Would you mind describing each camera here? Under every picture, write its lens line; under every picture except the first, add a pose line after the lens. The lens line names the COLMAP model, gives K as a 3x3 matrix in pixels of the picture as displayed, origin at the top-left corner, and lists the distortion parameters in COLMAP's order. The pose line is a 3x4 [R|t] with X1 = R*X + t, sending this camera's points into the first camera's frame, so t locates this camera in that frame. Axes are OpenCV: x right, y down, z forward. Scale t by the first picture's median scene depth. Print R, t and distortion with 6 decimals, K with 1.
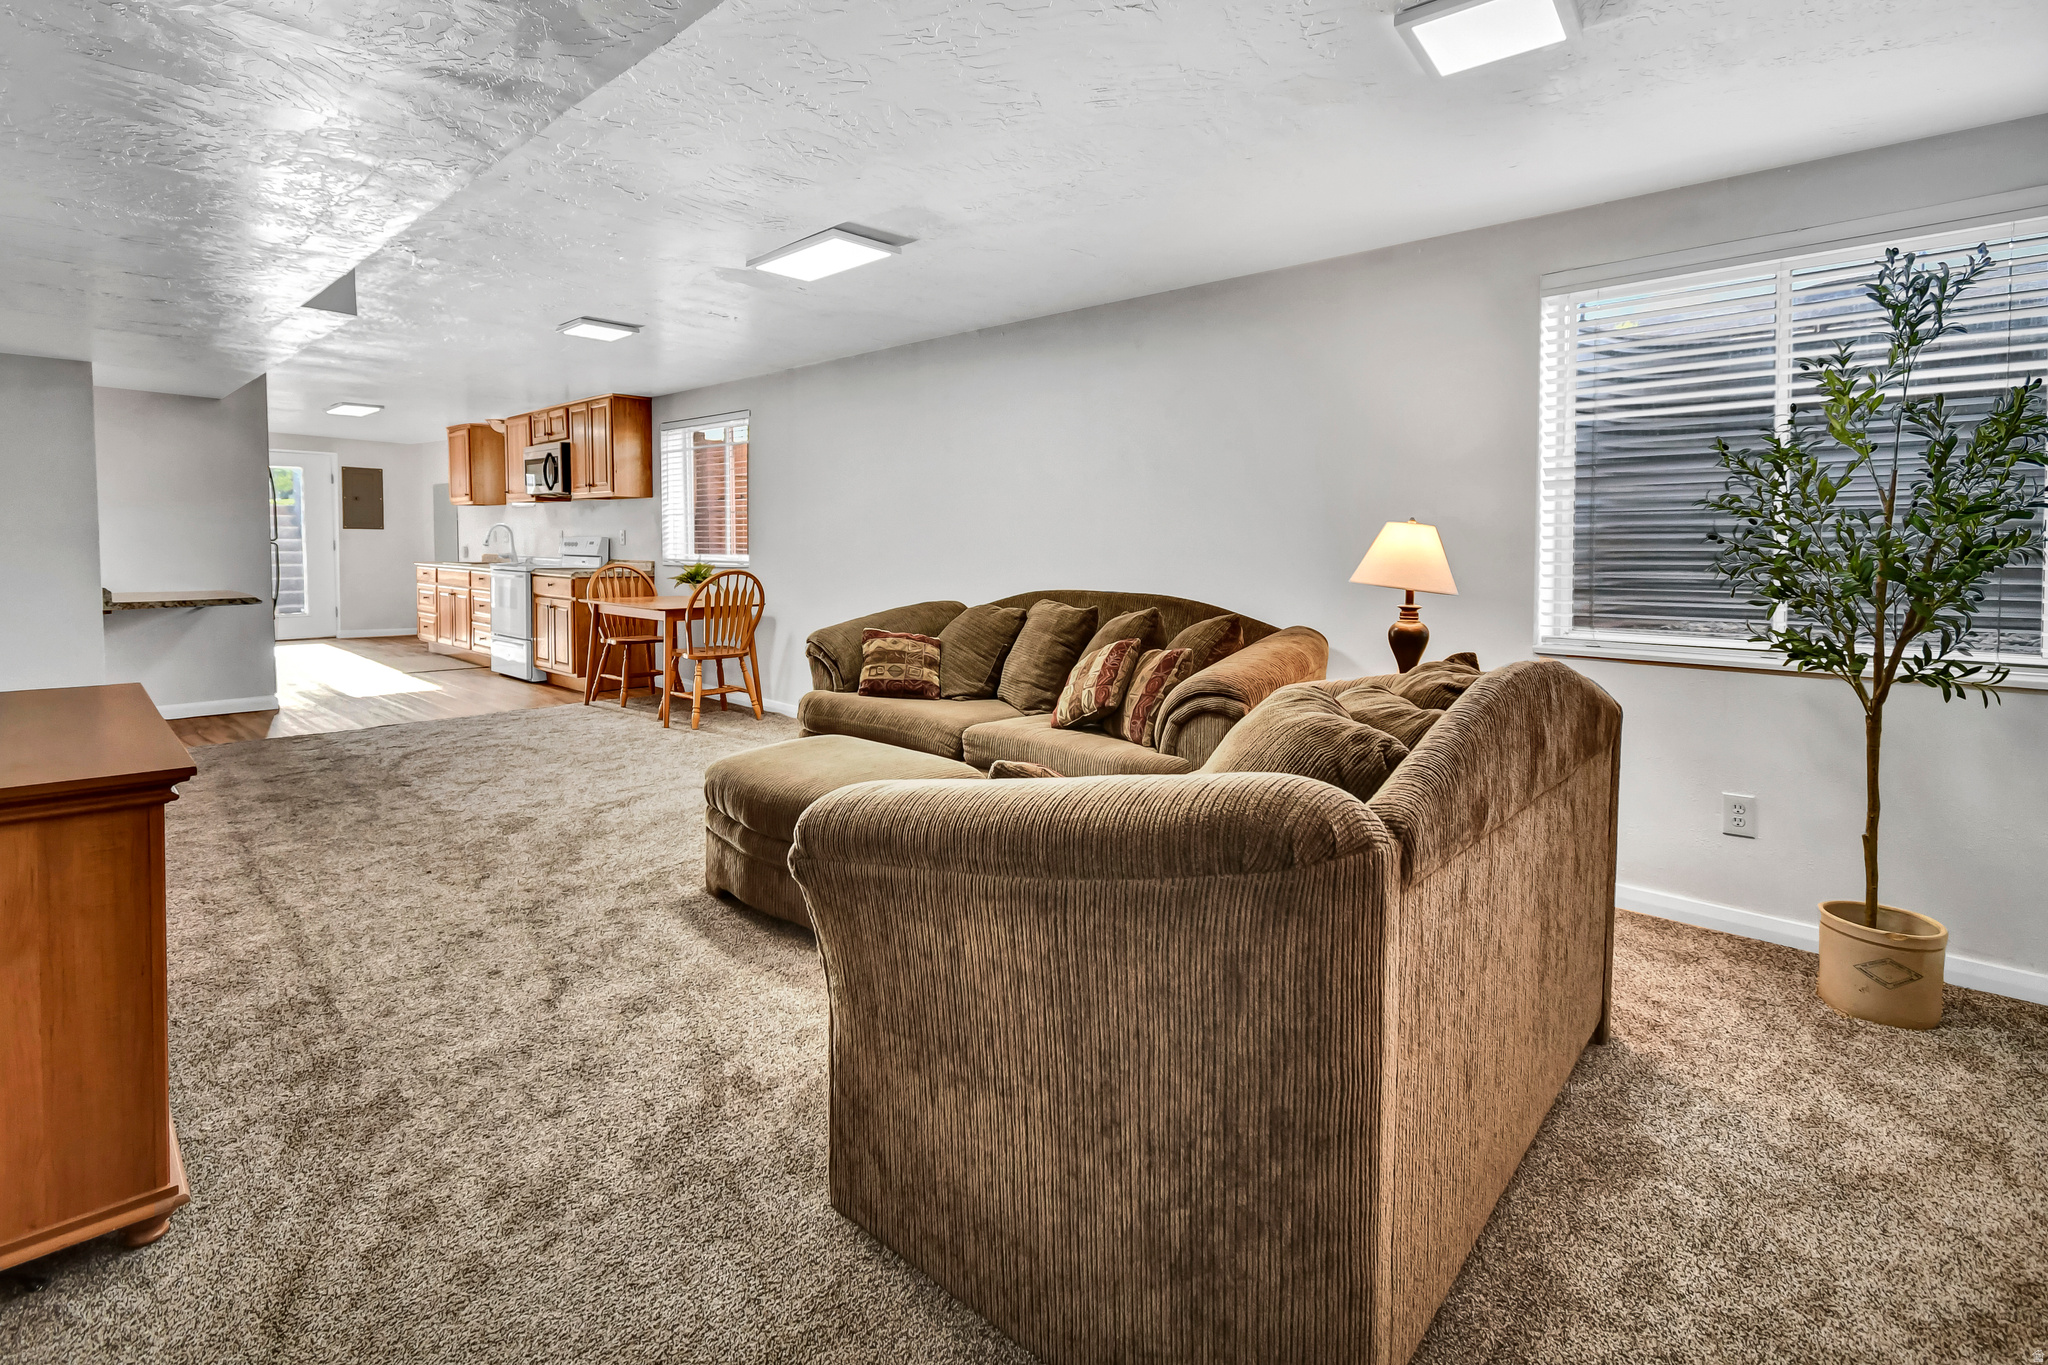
lens RADIAL K [[954.1, 0, 1012.8], [0, 954.1, 616.5], [0, 0, 1]] dist [0.001921, 0.000009]
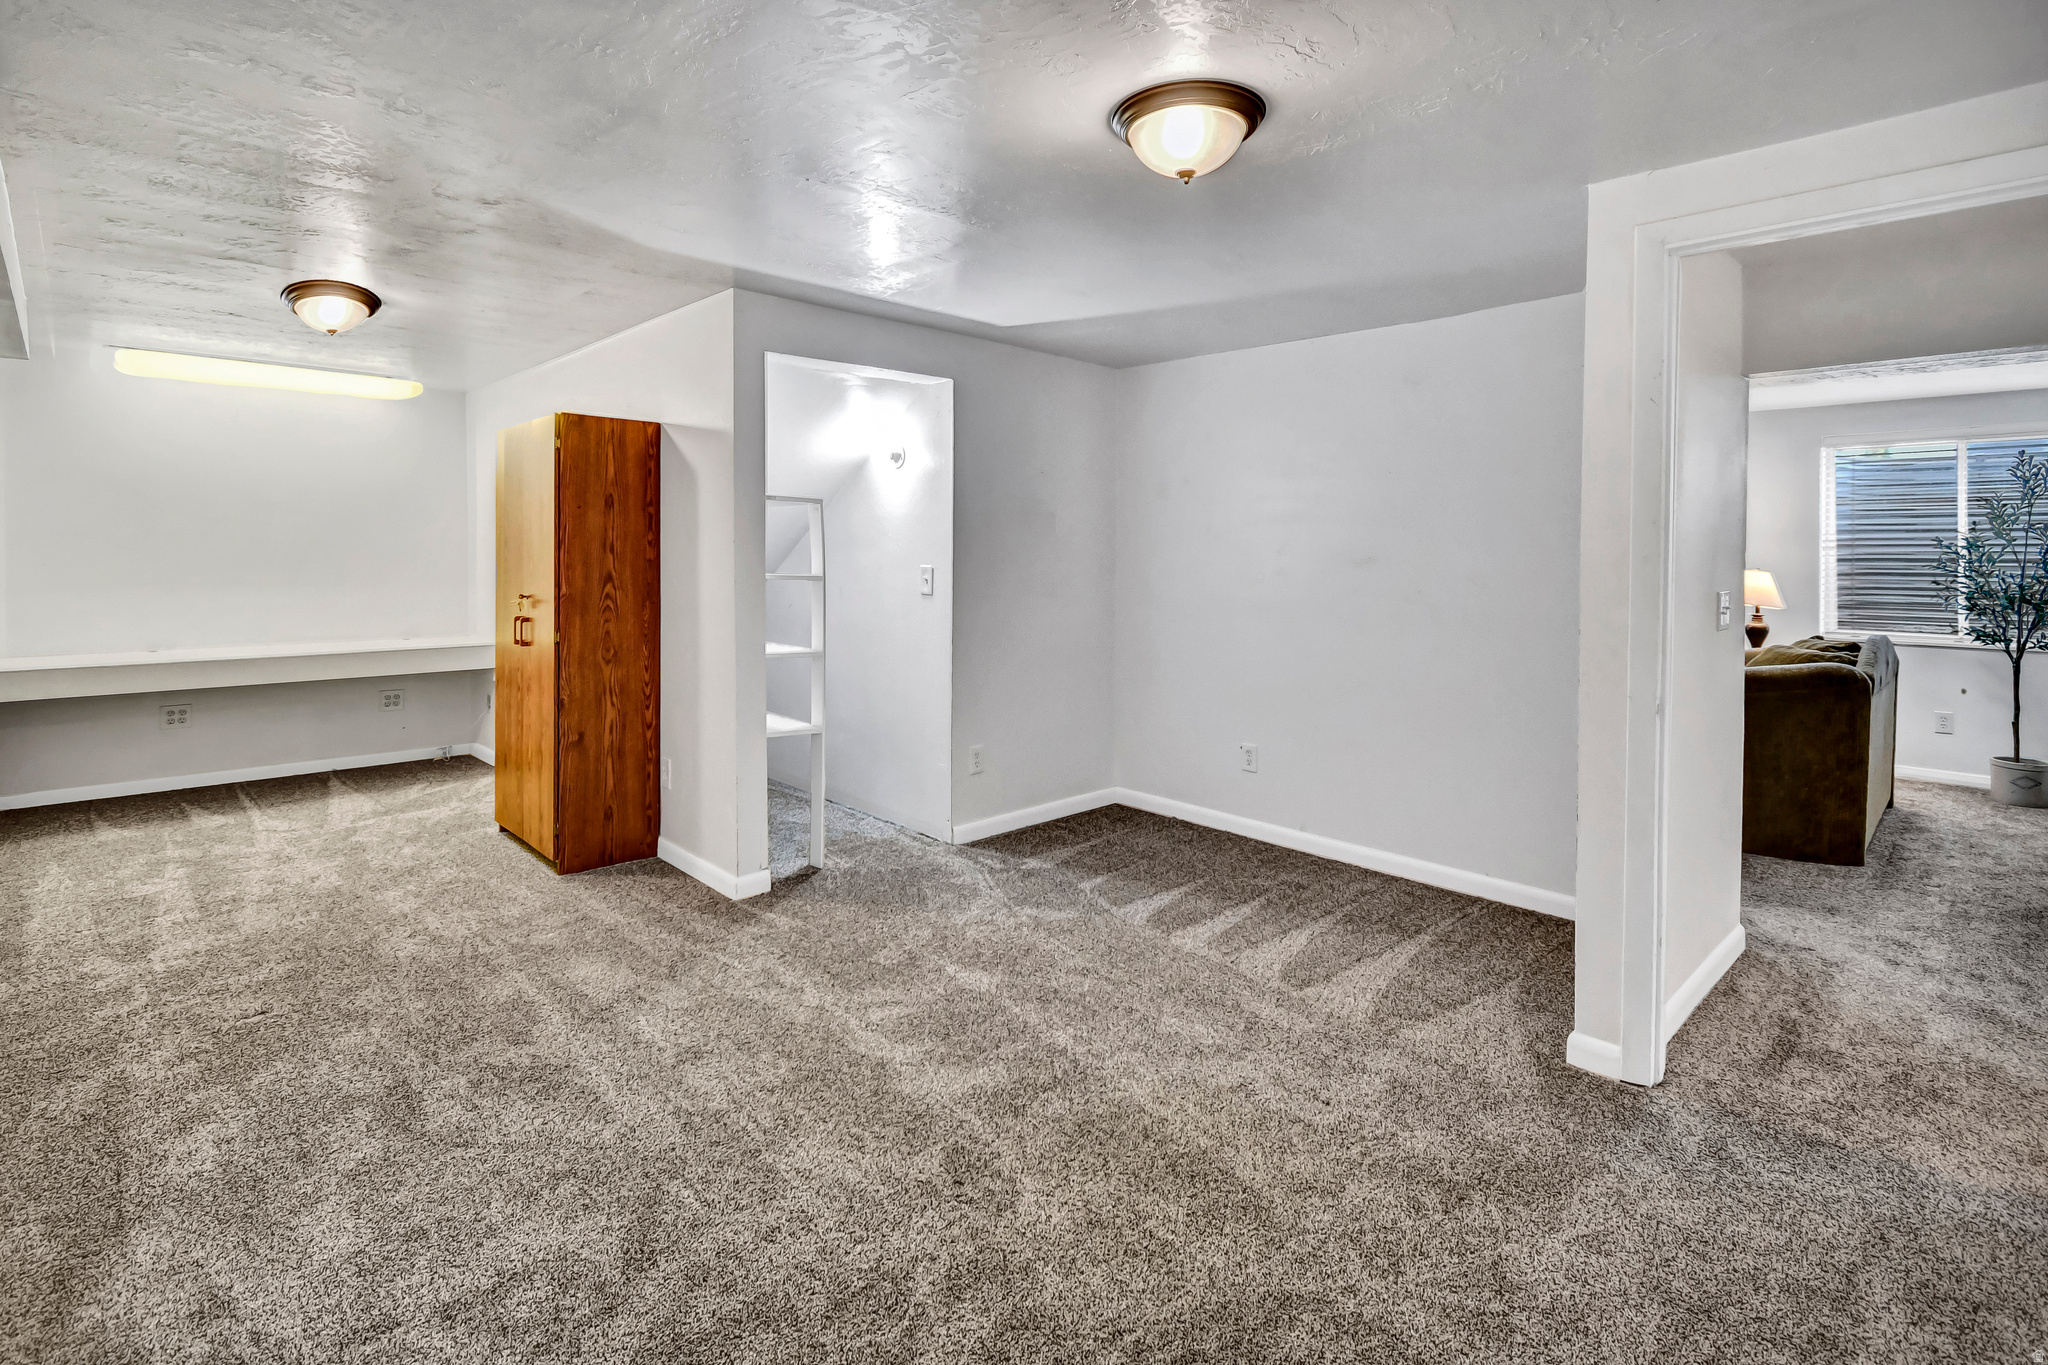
lens RADIAL K [[958.9, 0, 1020.4], [0, 958.9, 602.0], [0, 0, 1]] dist [0.000280, -0.000363]
pose [[0.997603, 0.006332, -0.068907, -1.200137], [-0.007849, 0.999732, -0.021777, 0.022992], [0.068750, 0.022266, 0.997385, -1.322814]]
